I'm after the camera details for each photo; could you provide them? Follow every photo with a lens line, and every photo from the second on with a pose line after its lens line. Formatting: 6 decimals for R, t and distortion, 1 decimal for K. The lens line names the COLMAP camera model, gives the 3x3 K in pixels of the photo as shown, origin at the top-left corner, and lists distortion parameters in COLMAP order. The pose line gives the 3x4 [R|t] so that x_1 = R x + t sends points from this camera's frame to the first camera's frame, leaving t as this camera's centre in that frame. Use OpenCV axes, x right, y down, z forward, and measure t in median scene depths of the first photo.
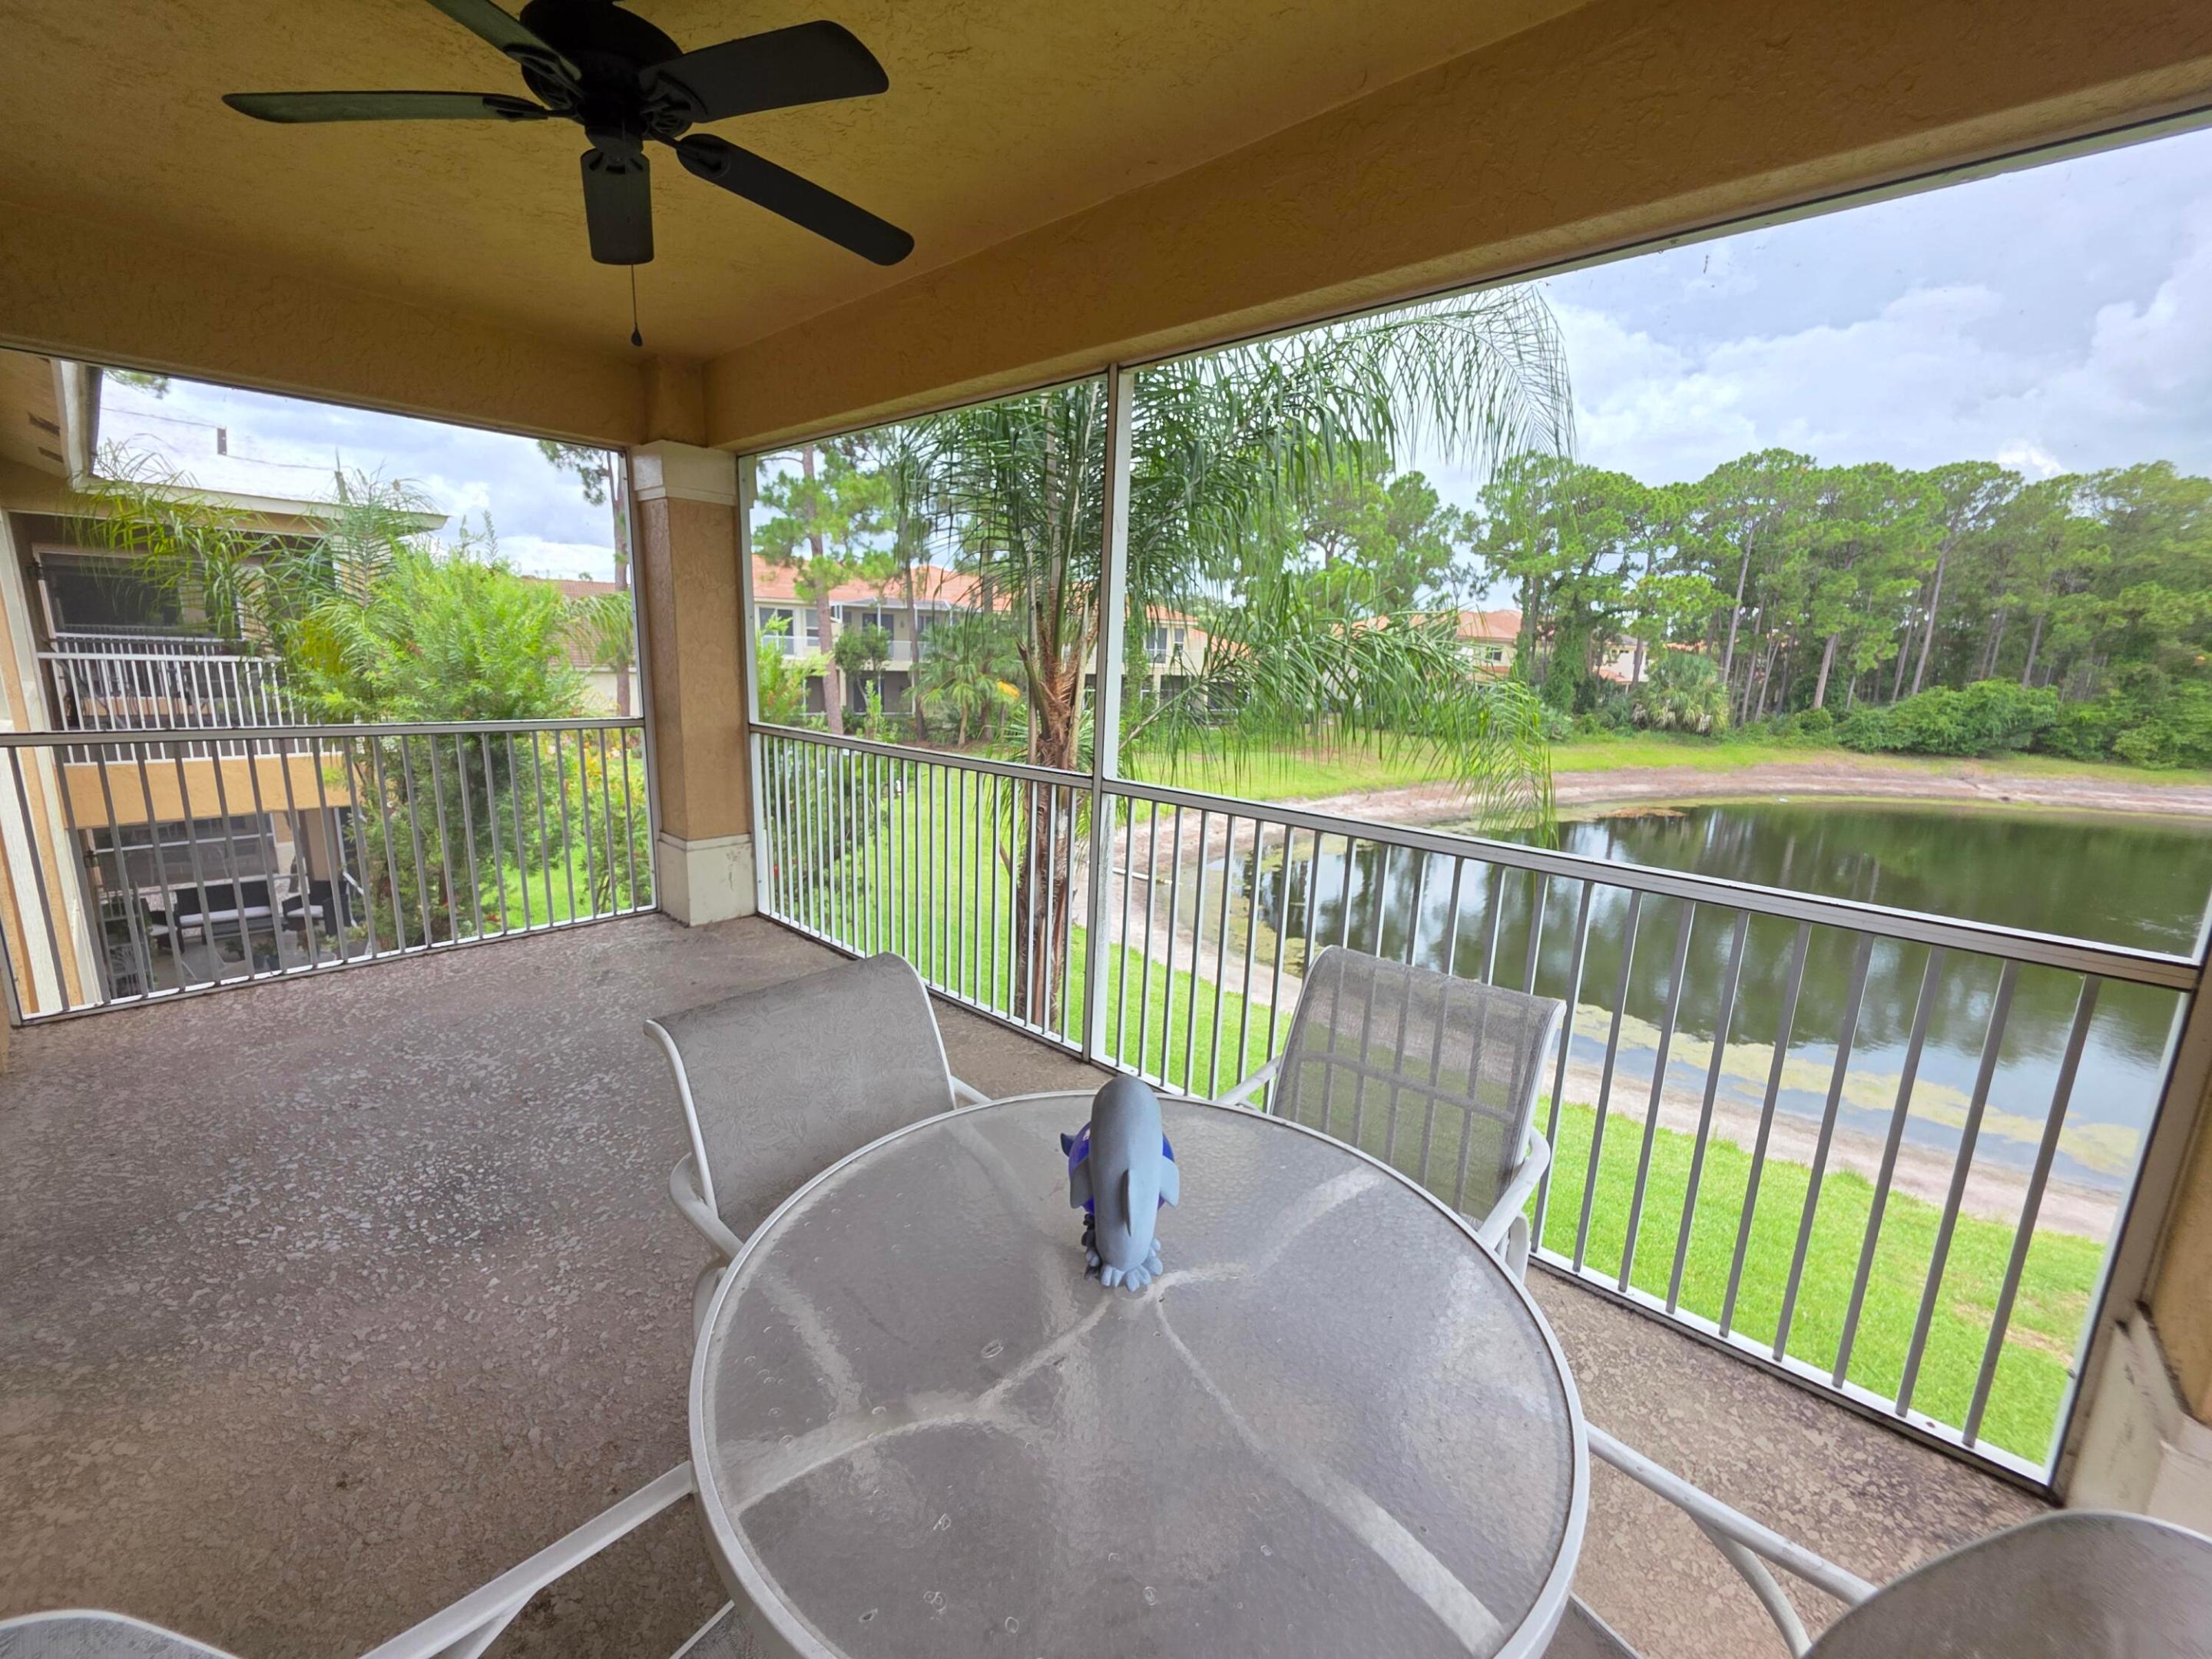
lens RADIAL K [[891.8, 0, 1095.1], [0, 891.8, 826.1], [0, 0, 1]] dist [0.004637, -0.000321]
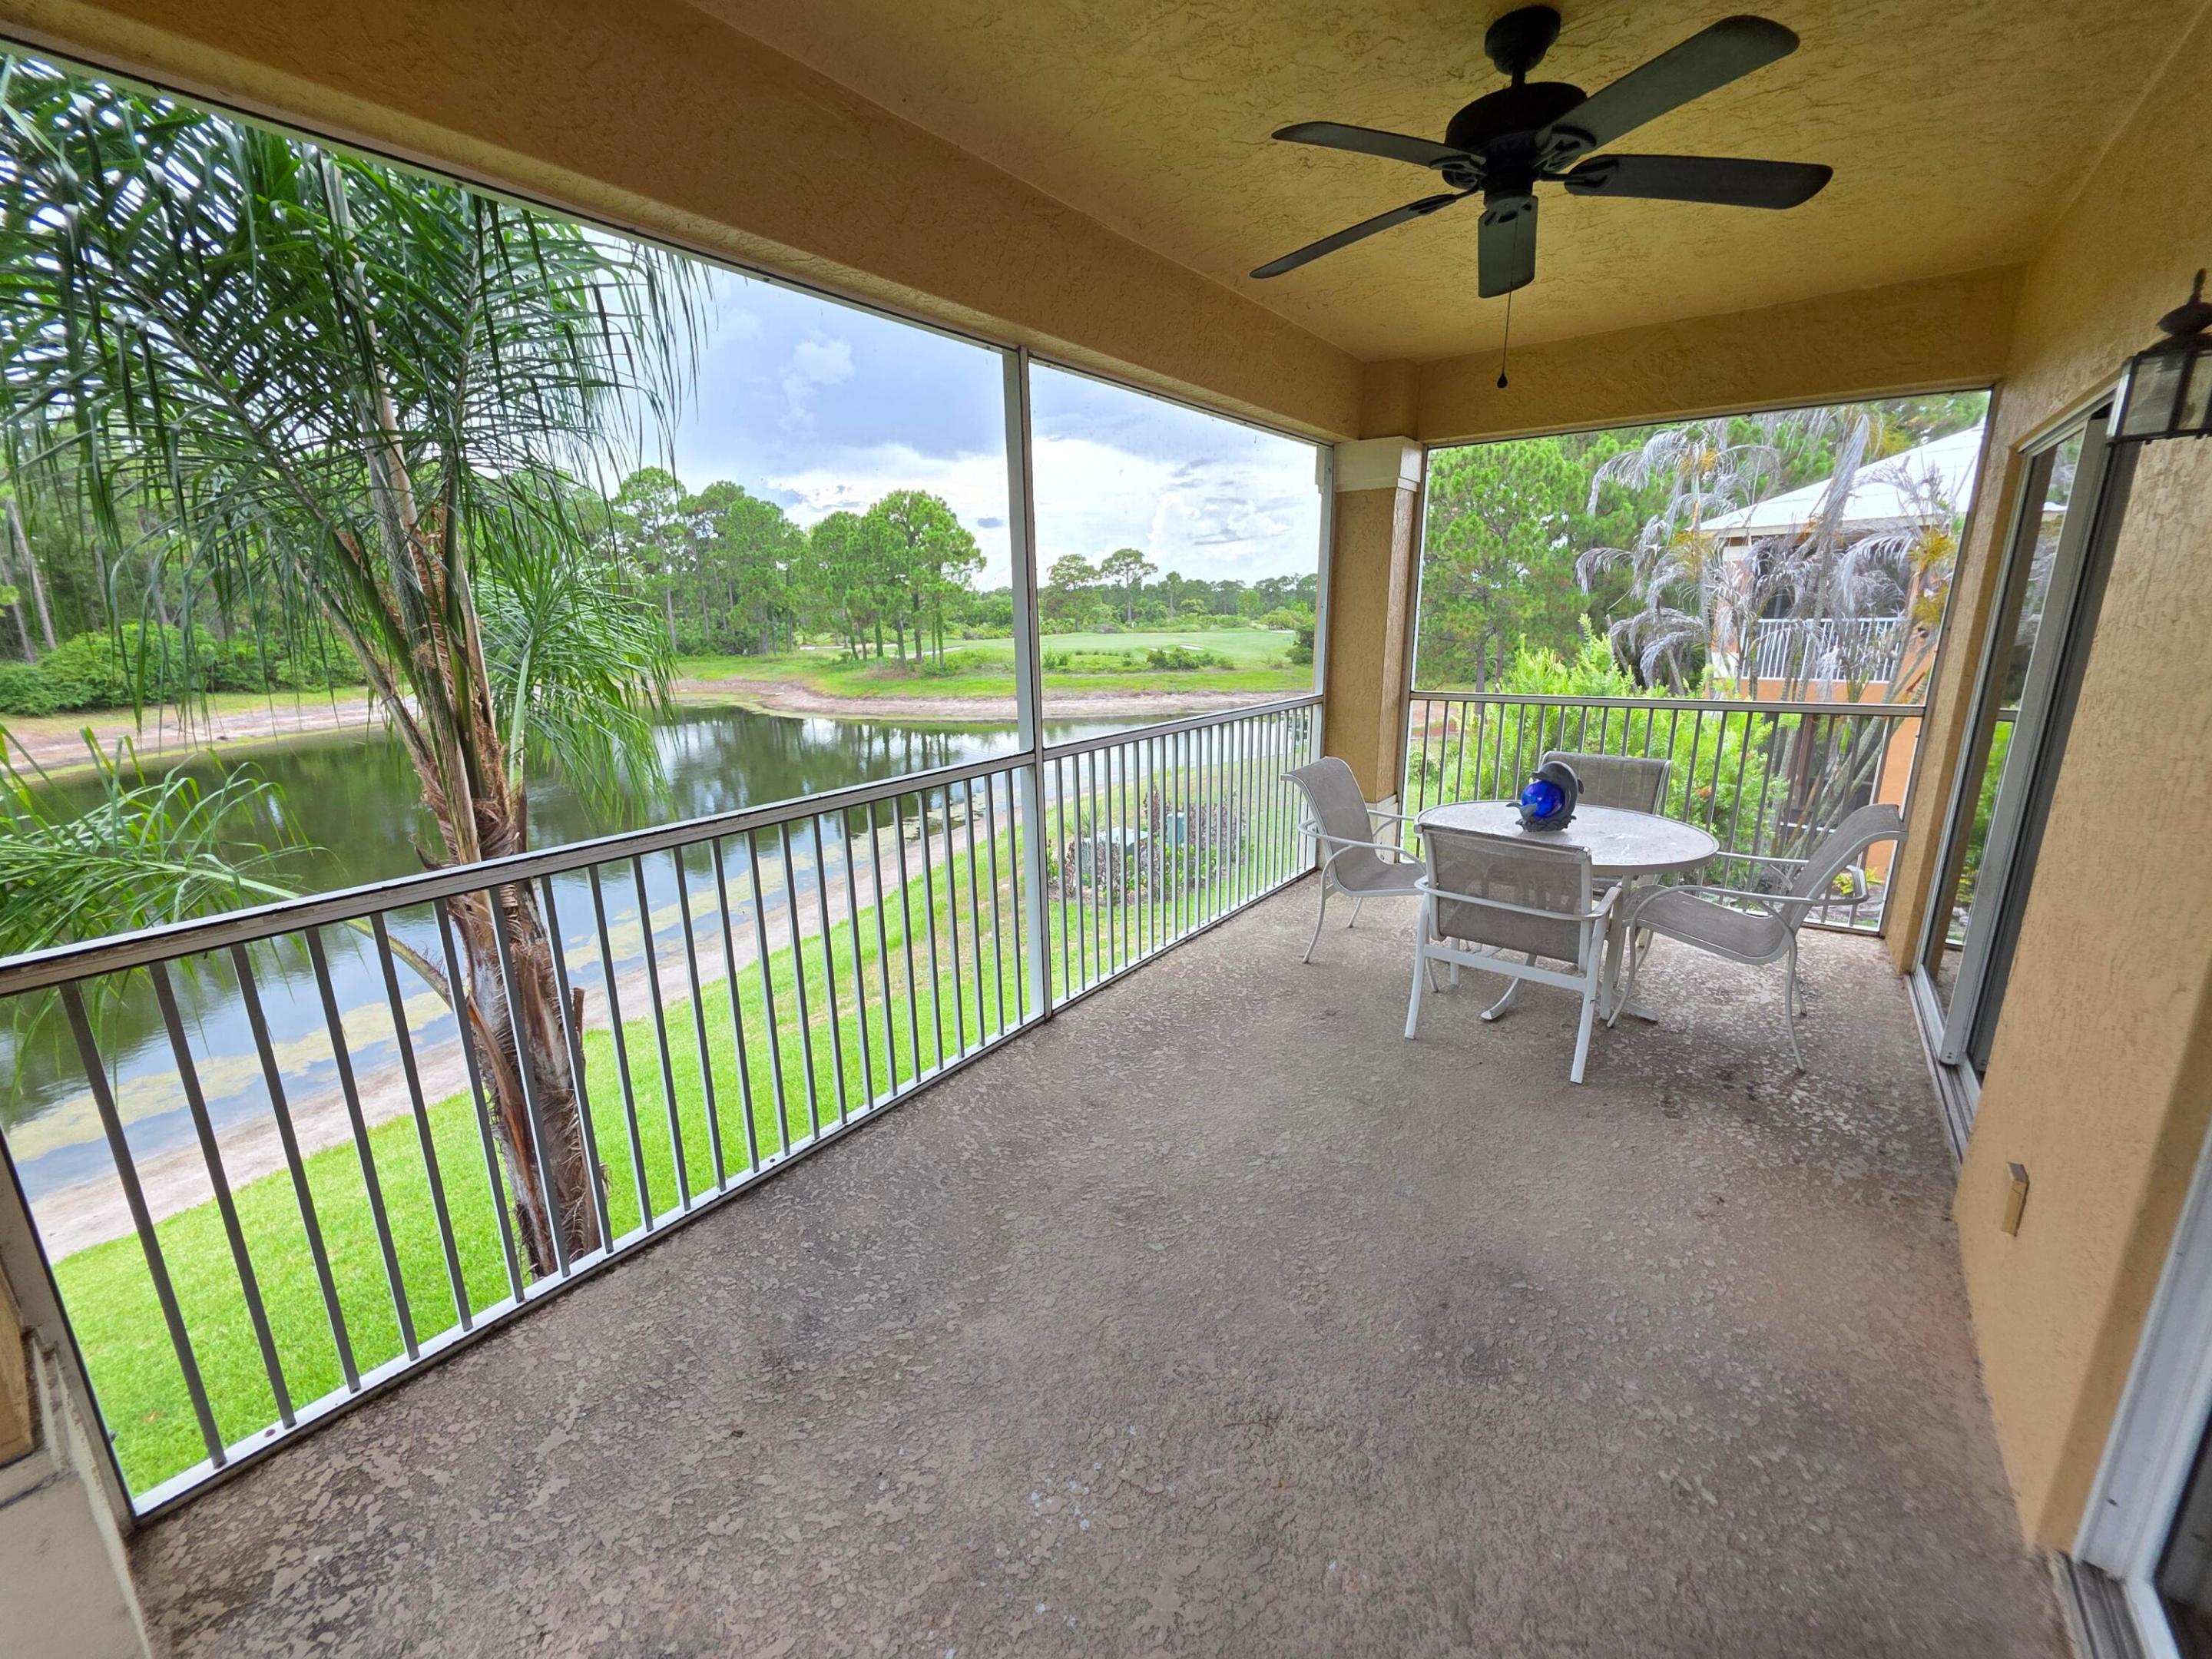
lens RADIAL K [[891.8, 0, 1095.1], [0, 891.8, 826.1], [0, 0, 1]] dist [0.004637, -0.000321]
pose [[-0.076032, -0.273570, 0.958842, -0.118730], [0.210673, 0.935509, 0.283618, -0.029115], [-0.974595, 0.223566, -0.013494, 0.111659]]
